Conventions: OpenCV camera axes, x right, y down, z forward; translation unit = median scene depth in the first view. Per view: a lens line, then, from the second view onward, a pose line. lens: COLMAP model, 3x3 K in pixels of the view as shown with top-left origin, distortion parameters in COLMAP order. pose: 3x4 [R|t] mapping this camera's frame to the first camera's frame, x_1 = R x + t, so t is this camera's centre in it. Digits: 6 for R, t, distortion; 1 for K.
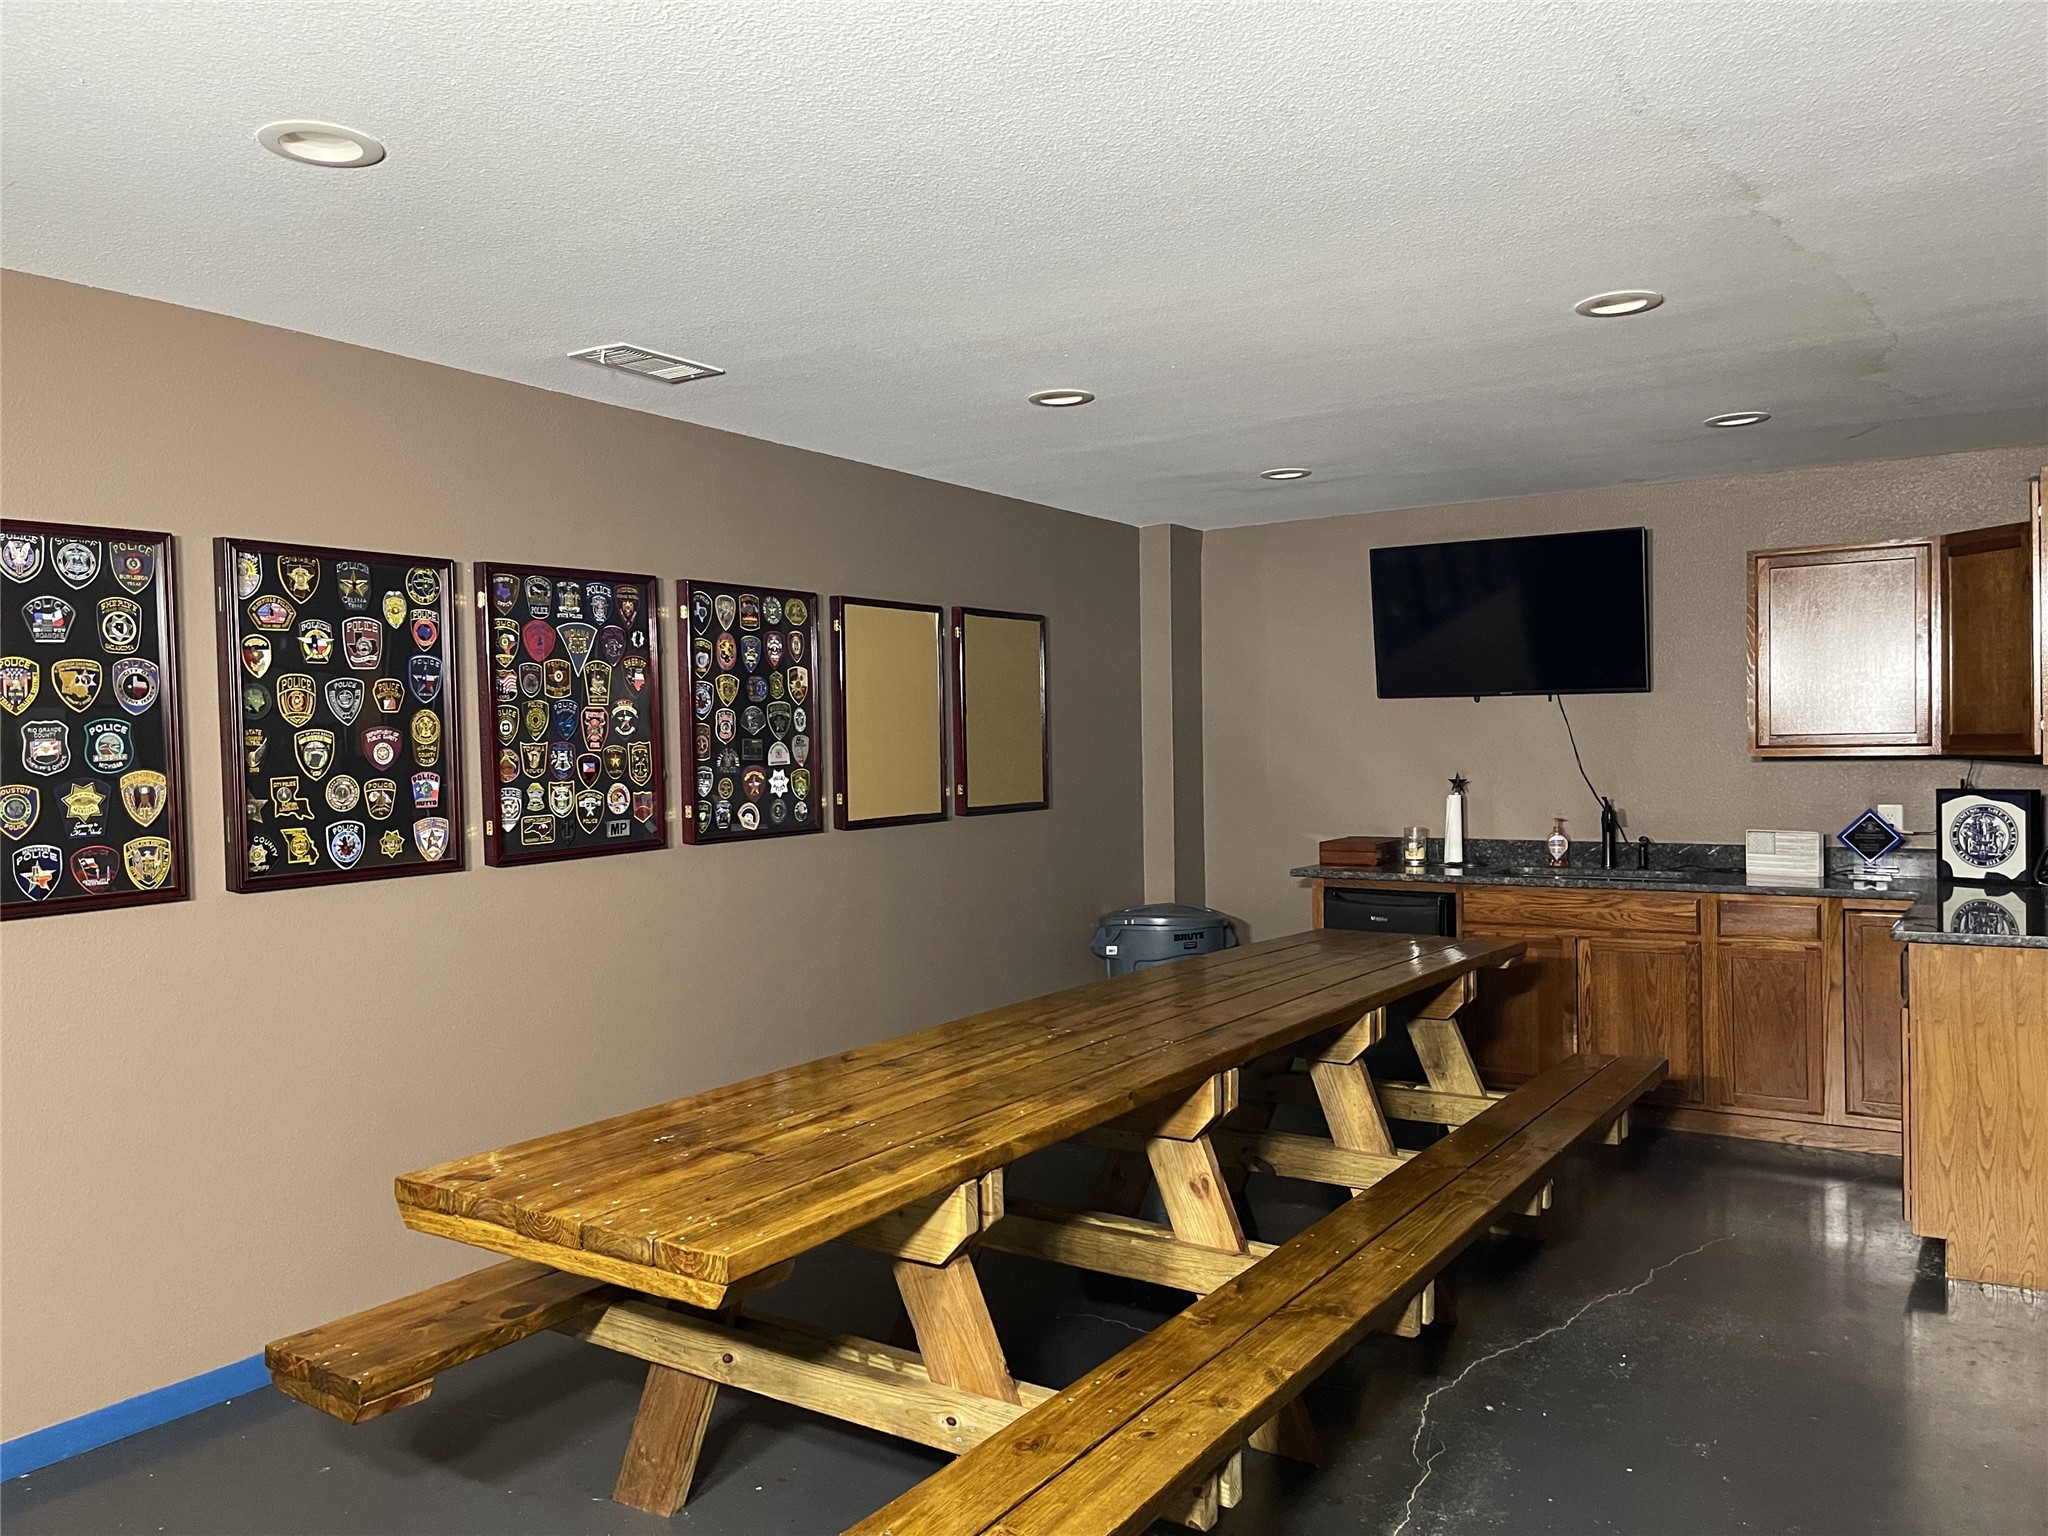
lens RADIAL K [[1559.9, 0, 1026.4], [0, 1559.9, 769.1], [0, 0, 1]] dist [-0.011168, -0.006582]
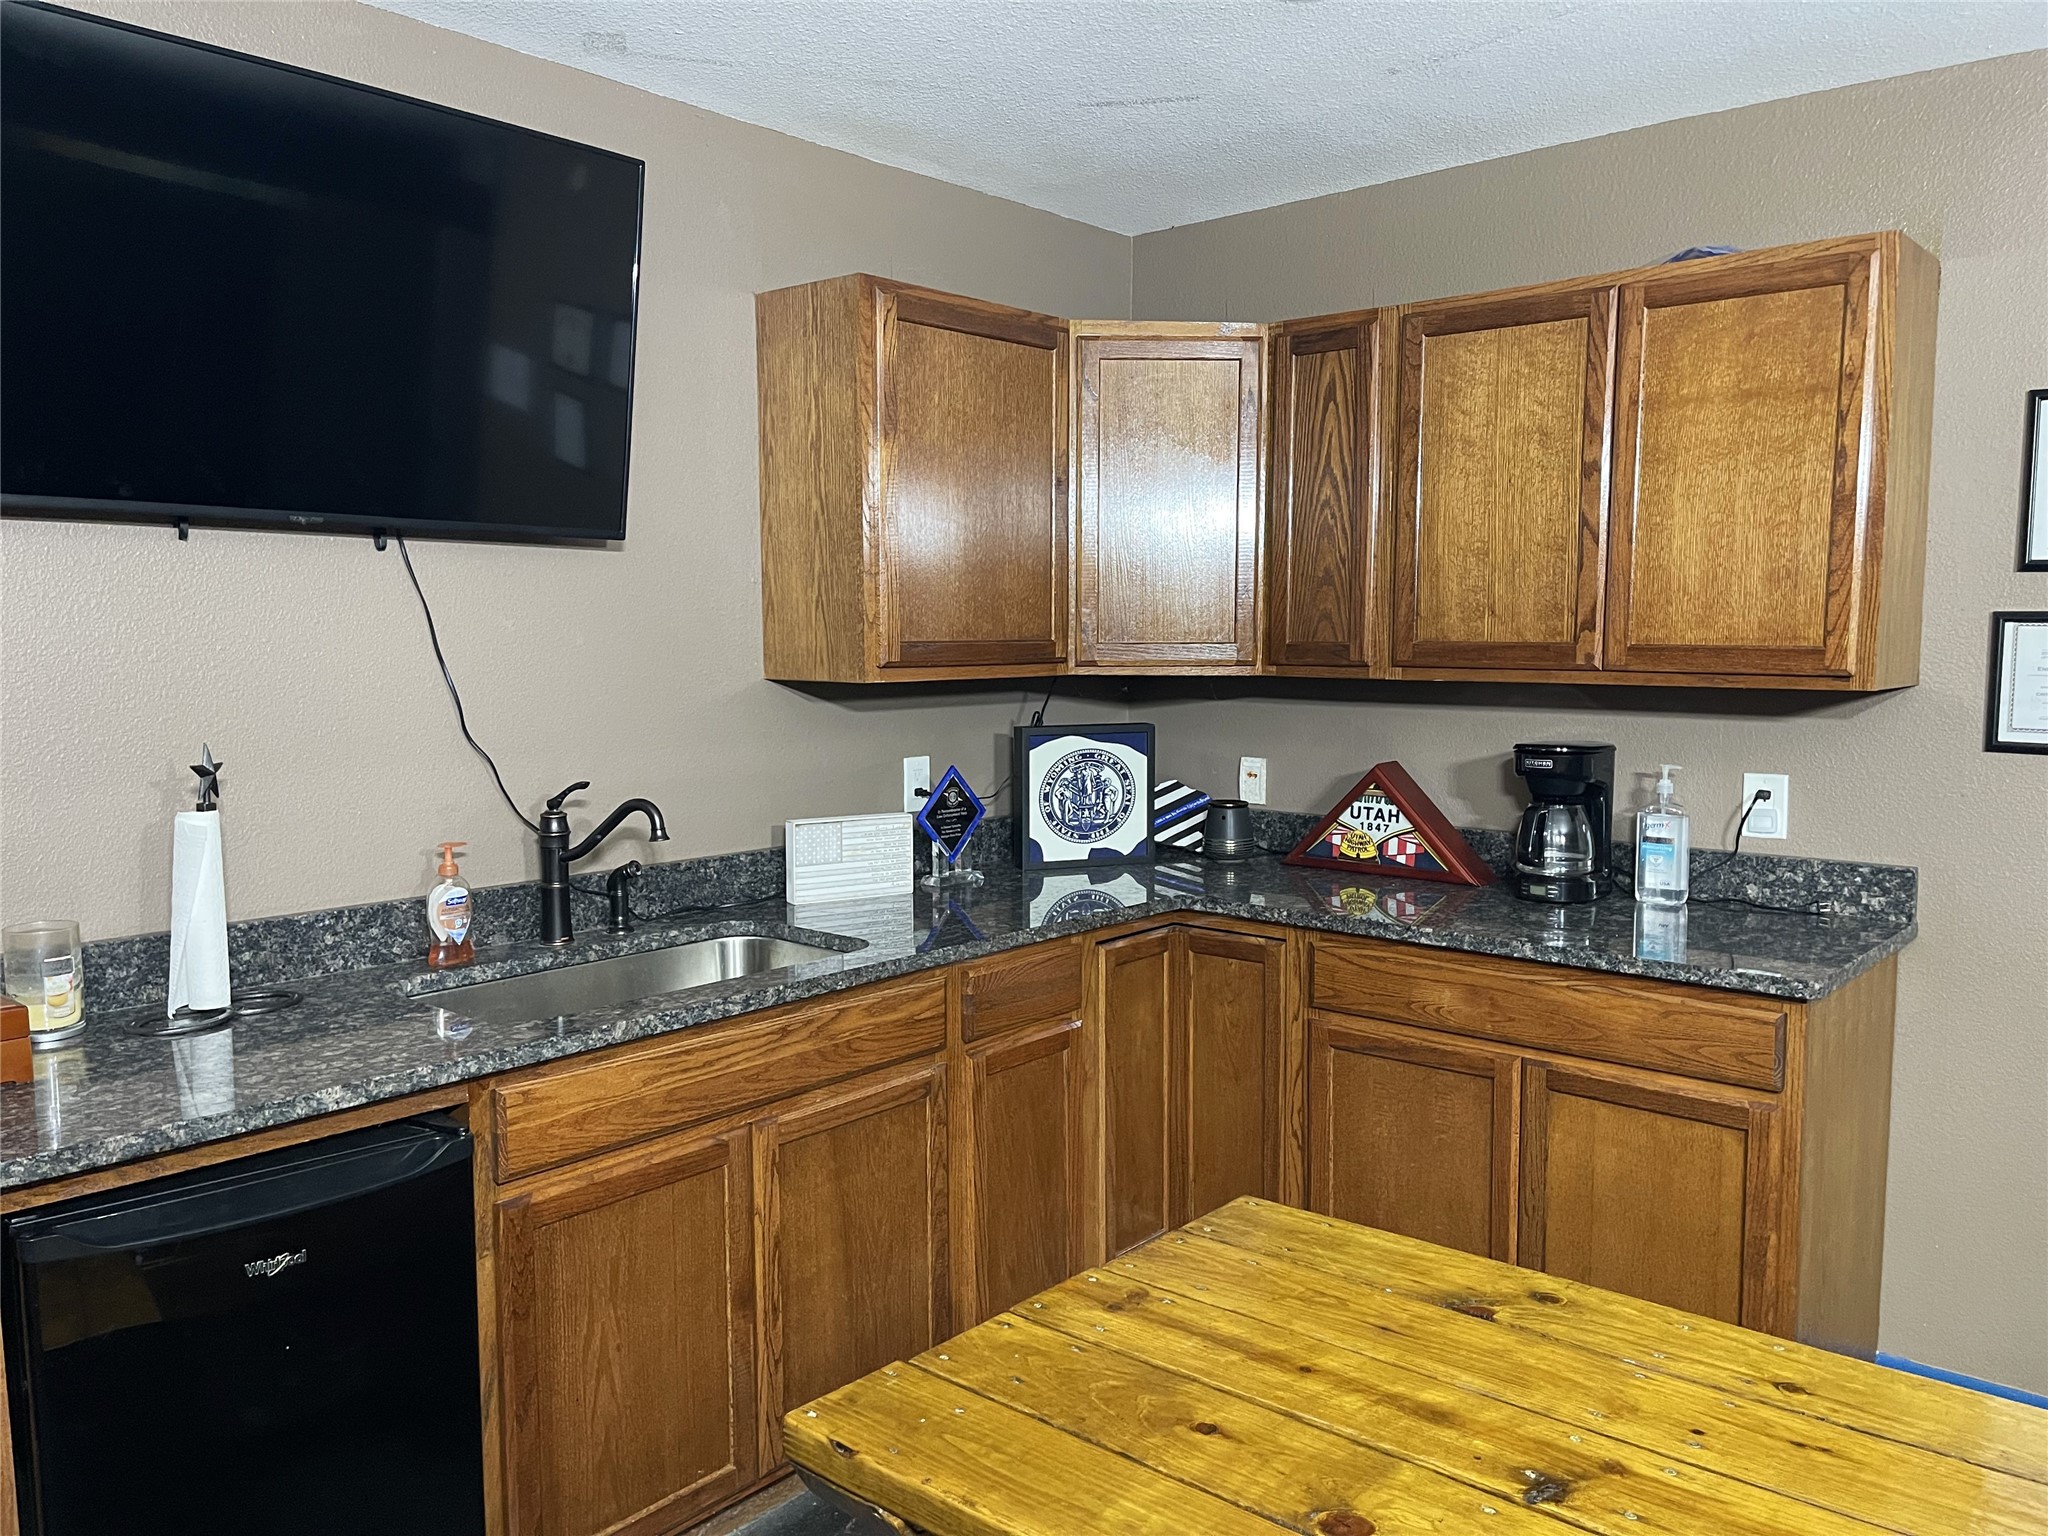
lens RADIAL K [[1559.9, 0, 1025.6], [0, 1559.9, 756.2], [0, 0, 1]] dist [-0.011168, -0.006582]
pose [[0.110158, -0.071695, 0.991325, -0.053401], [0.008399, 0.997427, 0.071202, -0.022016], [-0.993879, 0.000483, 0.110477, 0.938956]]
